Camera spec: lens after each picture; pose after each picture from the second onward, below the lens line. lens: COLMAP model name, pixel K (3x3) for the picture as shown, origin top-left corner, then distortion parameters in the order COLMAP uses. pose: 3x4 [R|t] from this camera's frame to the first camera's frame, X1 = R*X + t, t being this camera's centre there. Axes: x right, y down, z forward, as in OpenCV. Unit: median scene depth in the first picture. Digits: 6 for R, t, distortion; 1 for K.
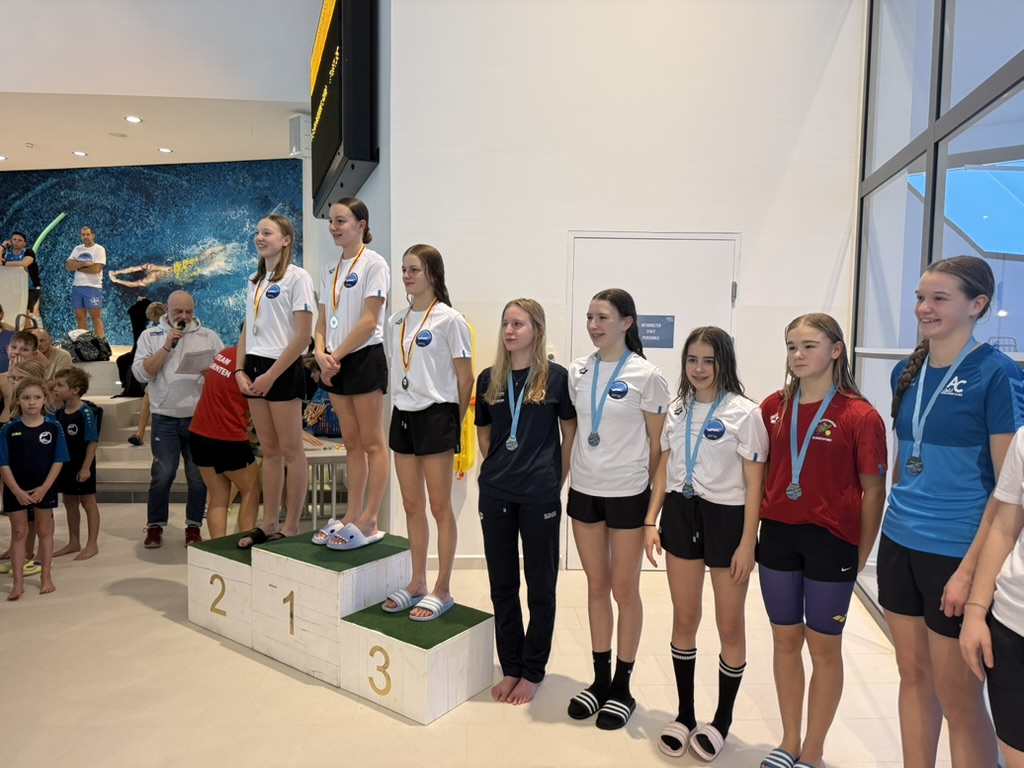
lens RADIAL K [[715.1, 0, 502.8], [0, 715.1, 386.5], [0, 0, 1]] dist [0.037465, -0.043229]
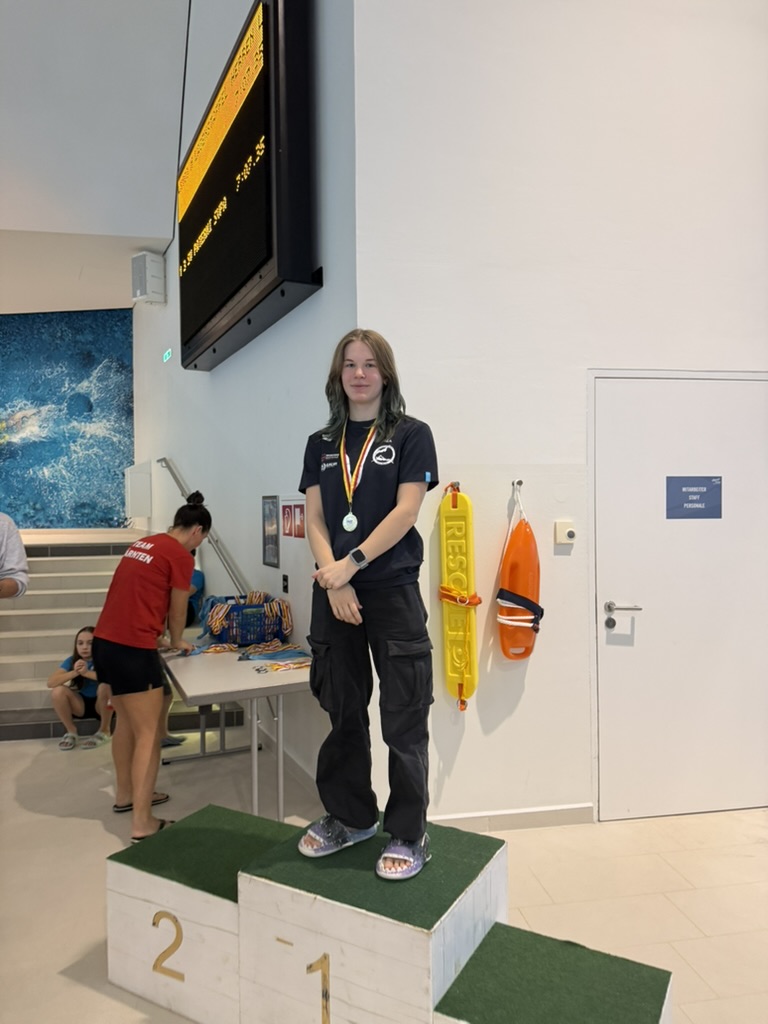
lens RADIAL K [[715.1, 0, 378.6], [0, 715.1, 503.2], [0, 0, 1]] dist [0.037465, -0.043229]
pose [[0.992774, -0.027218, 0.116868, -0.220883], [0.034905, 0.997324, -0.064232, -0.032792], [-0.114807, 0.067847, 0.991068, 0.271716]]
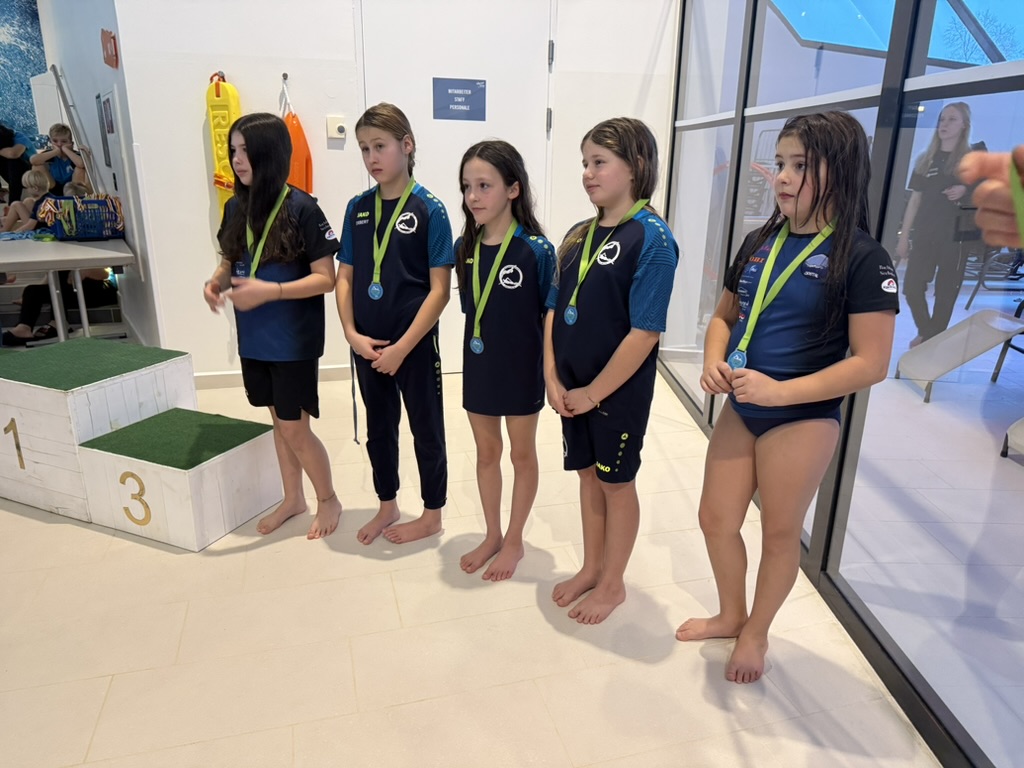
lens RADIAL K [[715.1, 0, 508.0], [0, 715.1, 388.4], [0, 0, 1]] dist [0.037465, -0.043229]
pose [[0.973045, -0.073566, 0.218568, 0.049919], [0.016809, 0.967859, 0.250932, 0.043198], [-0.230003, -0.240494, 0.943007, 0.089875]]
